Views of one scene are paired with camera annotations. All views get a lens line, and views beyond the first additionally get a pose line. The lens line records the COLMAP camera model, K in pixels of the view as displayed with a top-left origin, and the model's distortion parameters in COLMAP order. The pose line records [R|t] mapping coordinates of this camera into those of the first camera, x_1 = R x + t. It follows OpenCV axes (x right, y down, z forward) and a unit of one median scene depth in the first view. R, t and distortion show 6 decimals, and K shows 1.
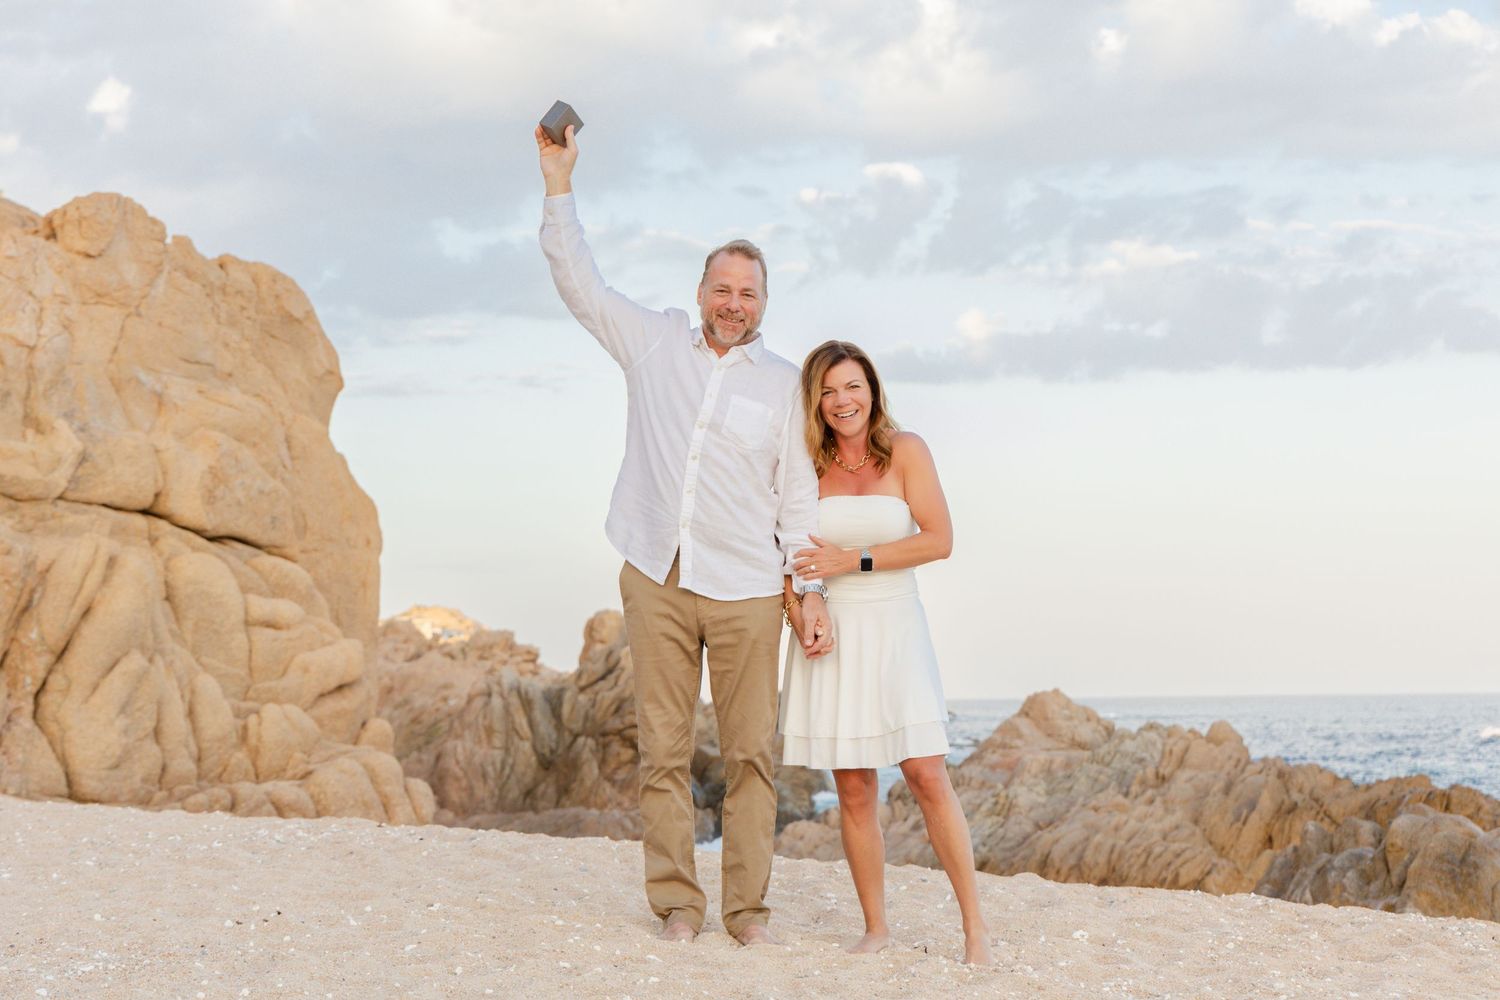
lens RADIAL K [[3037.9, 0, 749.4], [0, 3037.9, 504.6], [0, 0, 1]] dist [0.137754, 0.000000]
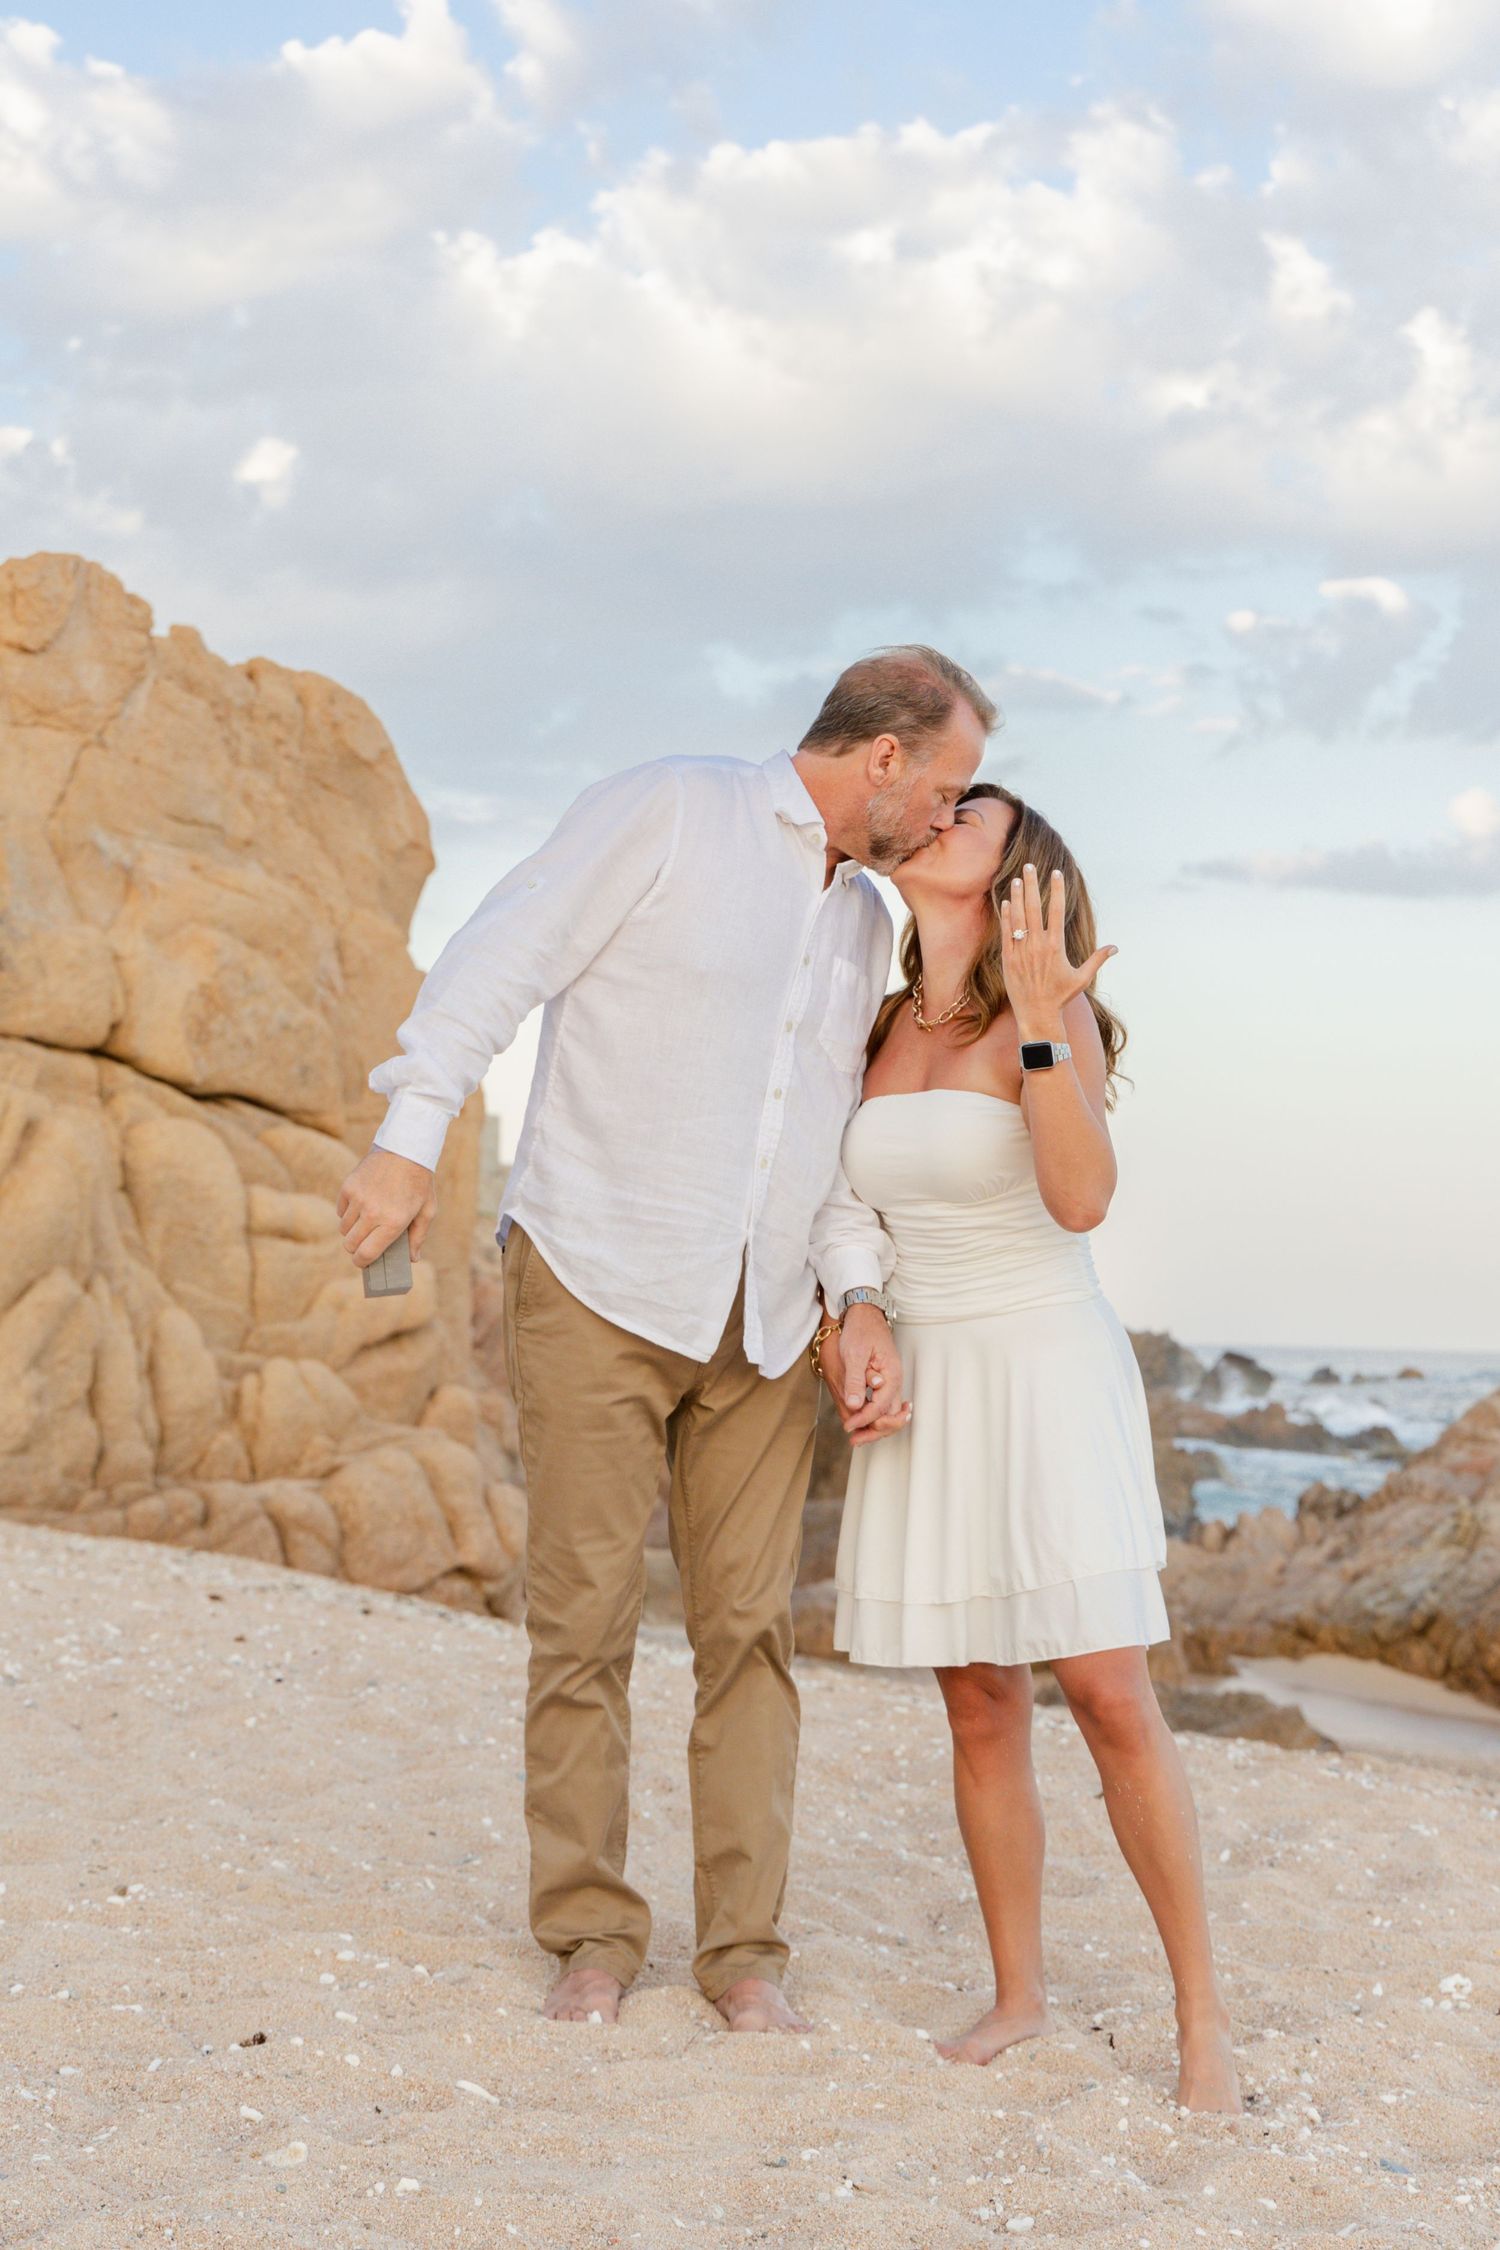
lens RADIAL K [[4216.7, 0, 741.4], [0, 4216.7, 1145.2], [0, 0, 1]] dist [0.130396, 0.000000]
pose [[0.994626, 0.037539, -0.096483, 0.020866], [-0.035383, 0.999087, 0.023958, -0.003712], [0.097295, -0.020416, 0.995046, 0.113985]]
